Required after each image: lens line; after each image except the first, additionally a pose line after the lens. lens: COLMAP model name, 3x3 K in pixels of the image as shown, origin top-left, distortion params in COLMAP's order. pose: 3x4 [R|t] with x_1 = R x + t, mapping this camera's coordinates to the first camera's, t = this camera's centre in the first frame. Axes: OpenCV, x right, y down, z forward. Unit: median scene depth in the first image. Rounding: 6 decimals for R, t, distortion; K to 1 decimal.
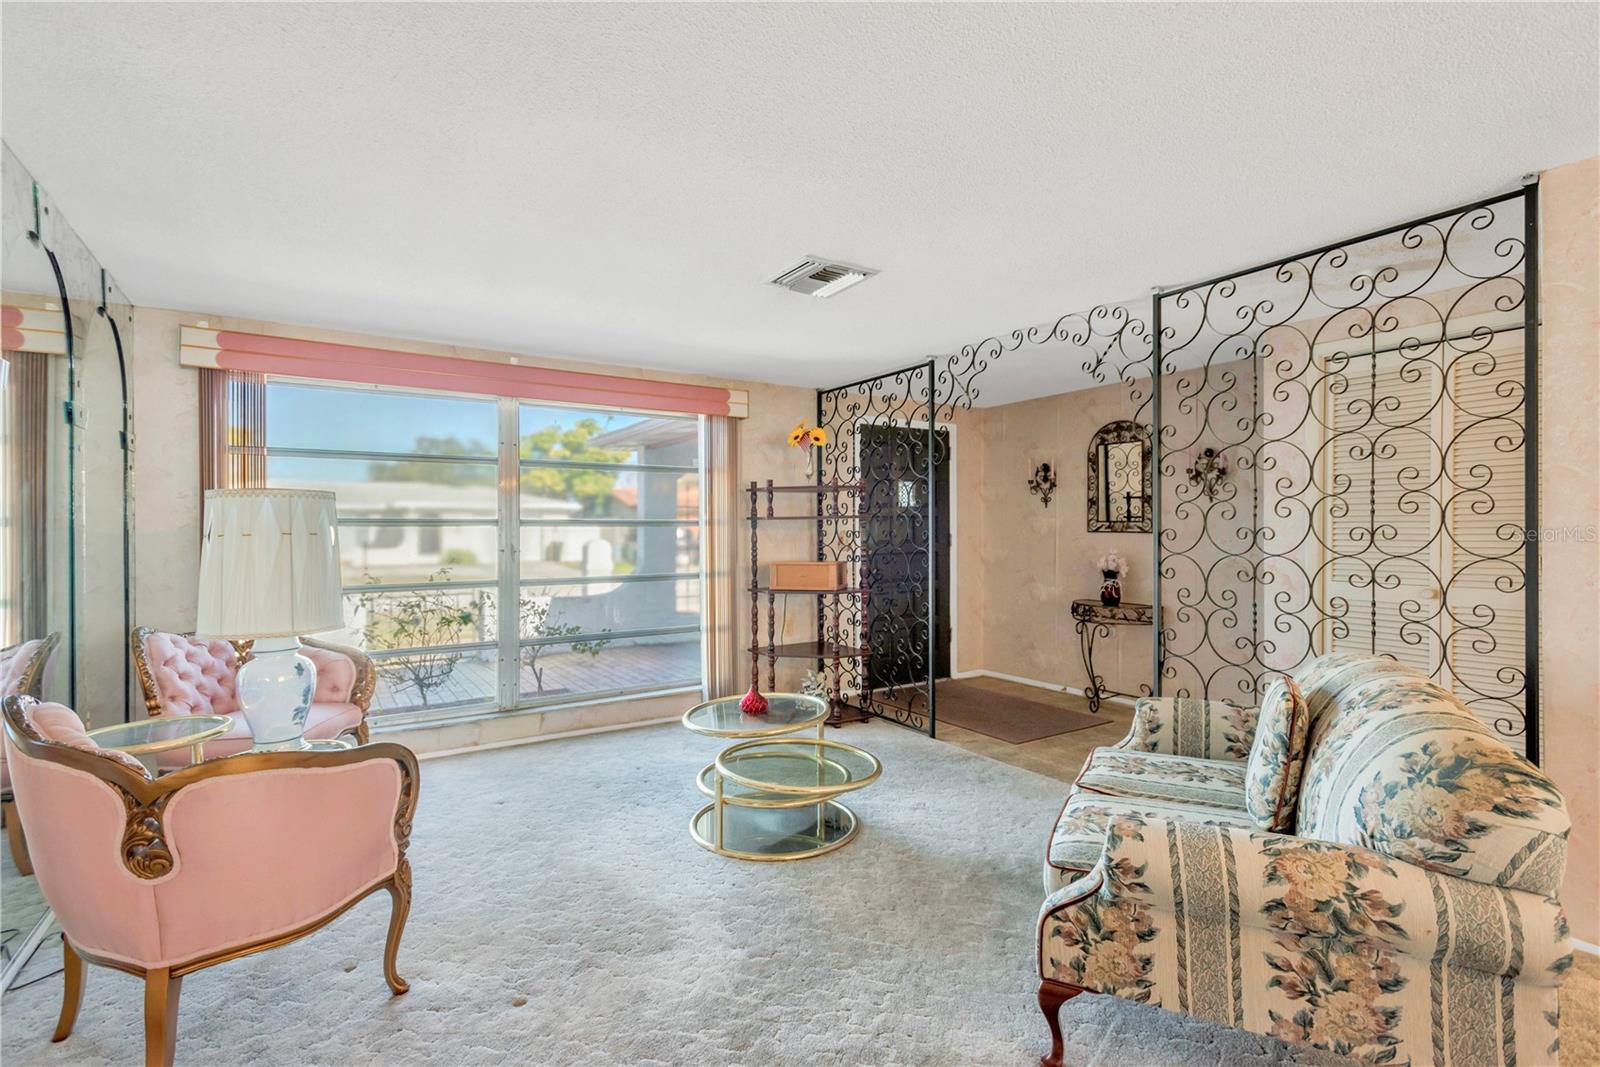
lens RADIAL K [[746.2, 0, 800.0], [0, 746.2, 533.5], [0, 0, 1]] dist [-0.002132, -0.000113]
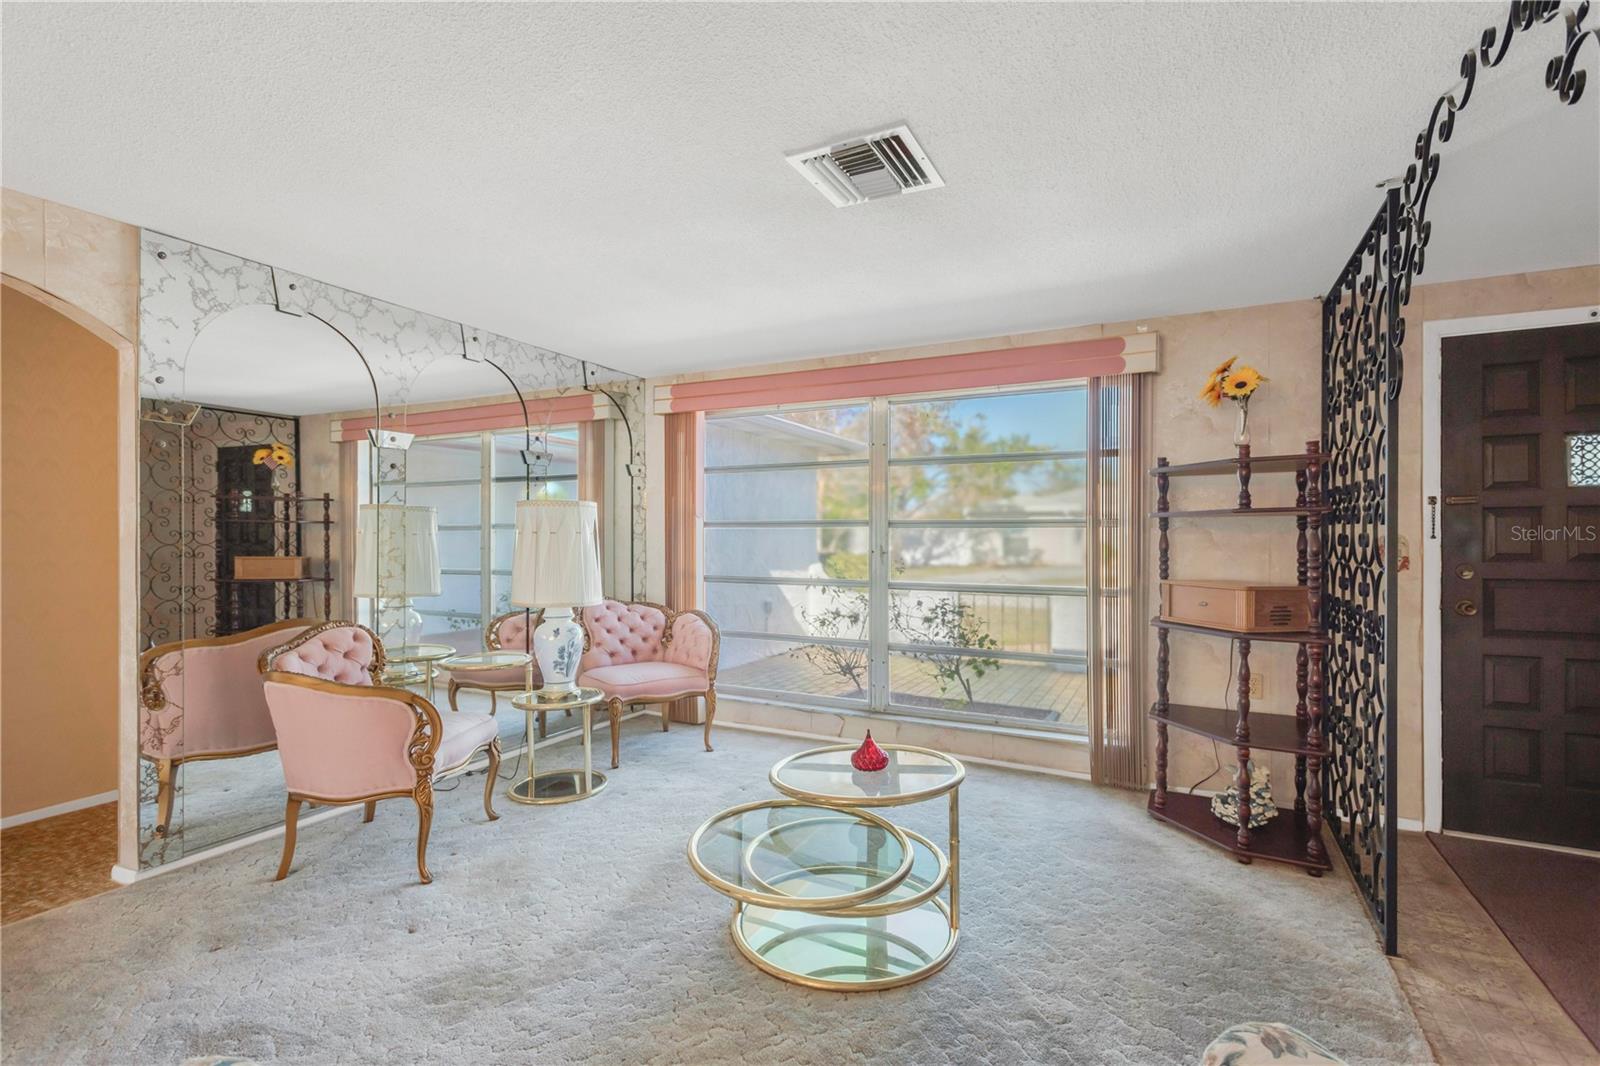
lens RADIAL K [[746.2, 0, 800.0], [0, 746.2, 533.0], [0, 0, 1]] dist [-0.002132, -0.000113]
pose [[0.488086, 0.006179, -0.872774, 0.434566], [-0.007272, 0.999969, 0.003013, -0.004349], [0.872765, 0.004876, 0.488116, 0.429362]]
